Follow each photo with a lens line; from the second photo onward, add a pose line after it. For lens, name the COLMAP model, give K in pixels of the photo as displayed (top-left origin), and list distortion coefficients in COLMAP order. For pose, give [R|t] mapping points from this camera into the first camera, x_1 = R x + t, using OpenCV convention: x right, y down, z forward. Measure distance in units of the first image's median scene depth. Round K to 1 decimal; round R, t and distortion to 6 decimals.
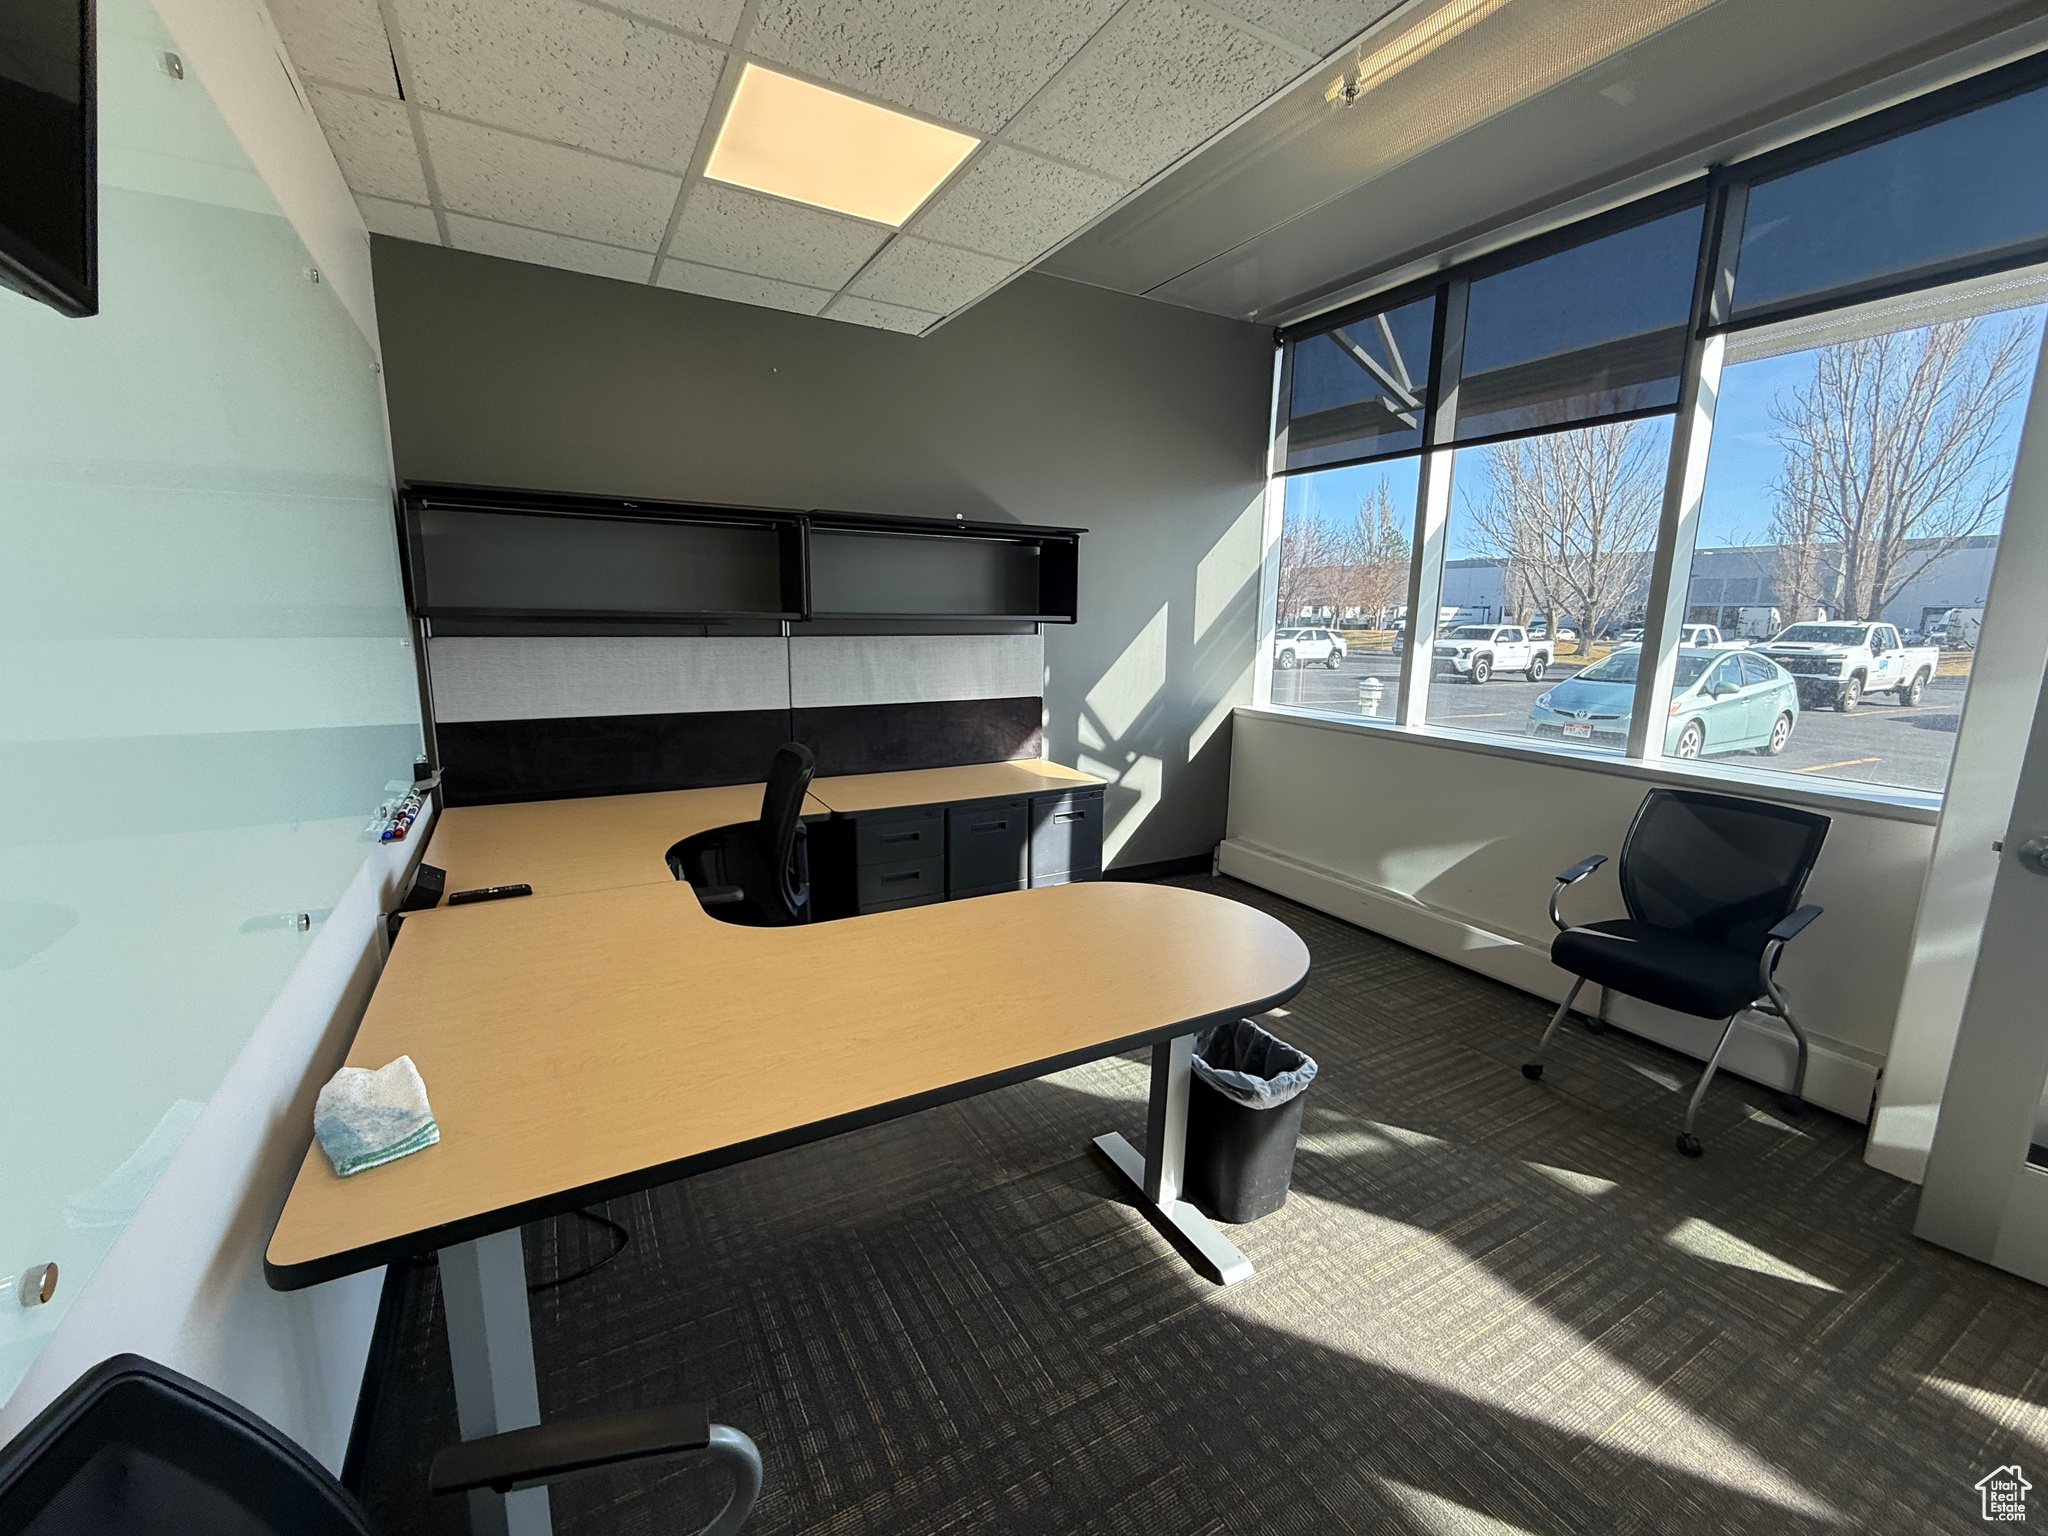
lens RADIAL K [[847.3, 0, 1012.1], [0, 847.3, 774.3], [0, 0, 1]] dist [0.001575, -0.000909]
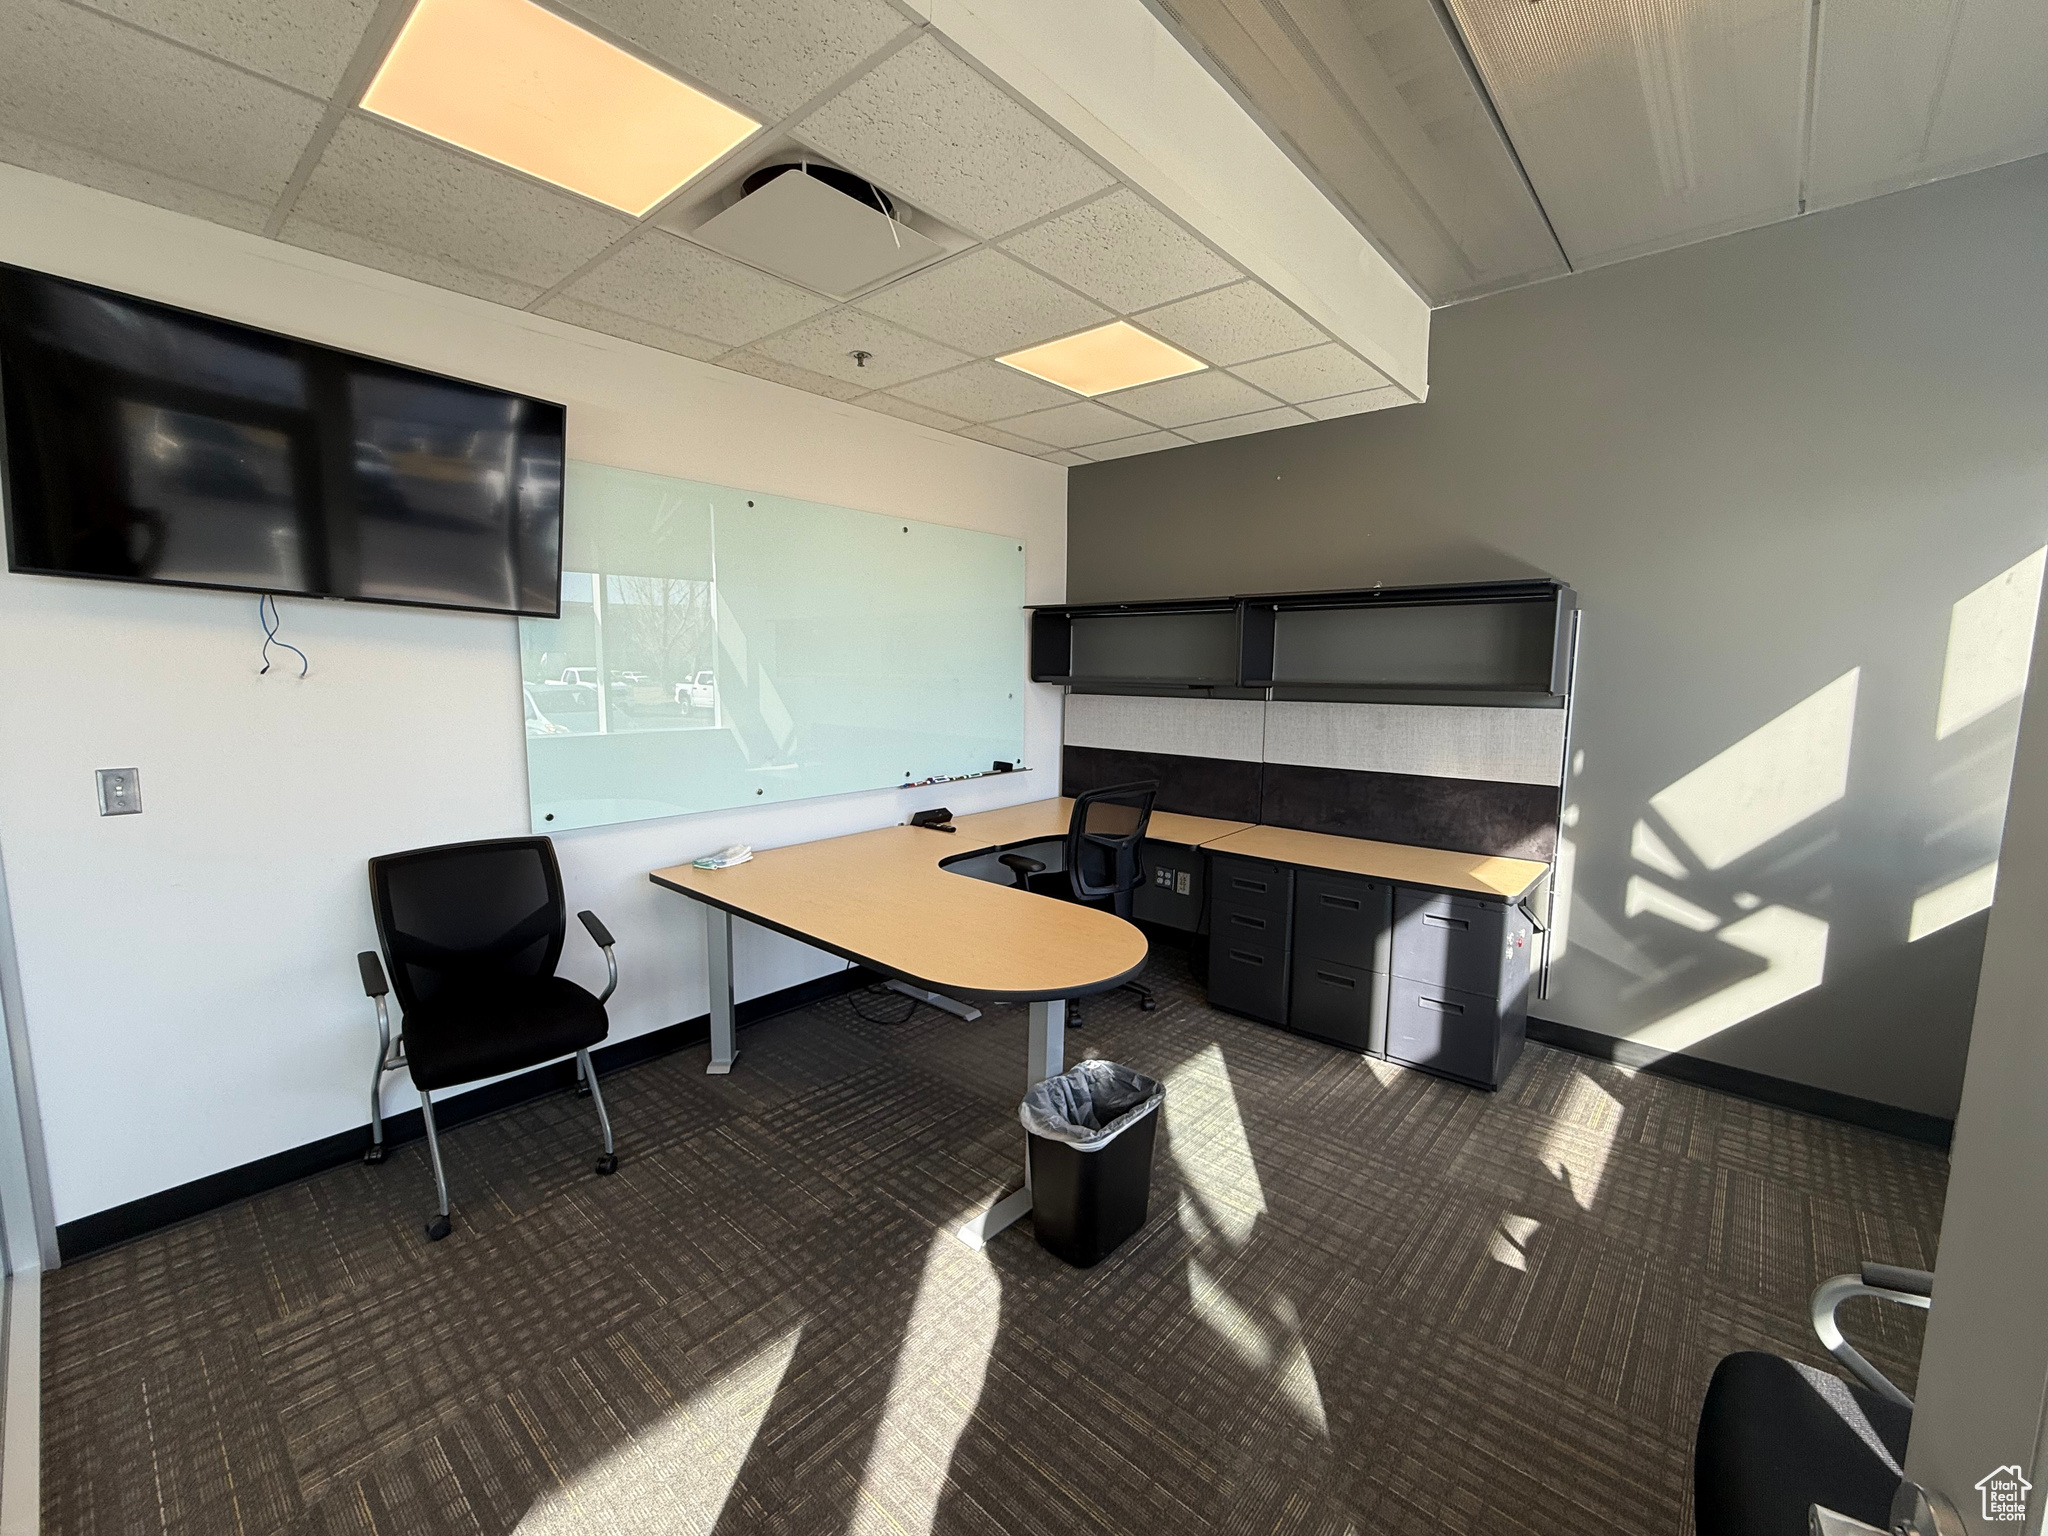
lens RADIAL K [[847.3, 0, 1010.2], [0, 847.3, 769.9], [0, 0, 1]] dist [0.001575, -0.000909]
pose [[0.313585, 0.094150, -0.944881, 0.702485], [-0.187129, 0.981686, 0.035713, -0.045338], [0.930939, 0.165615, 0.325460, 0.308132]]
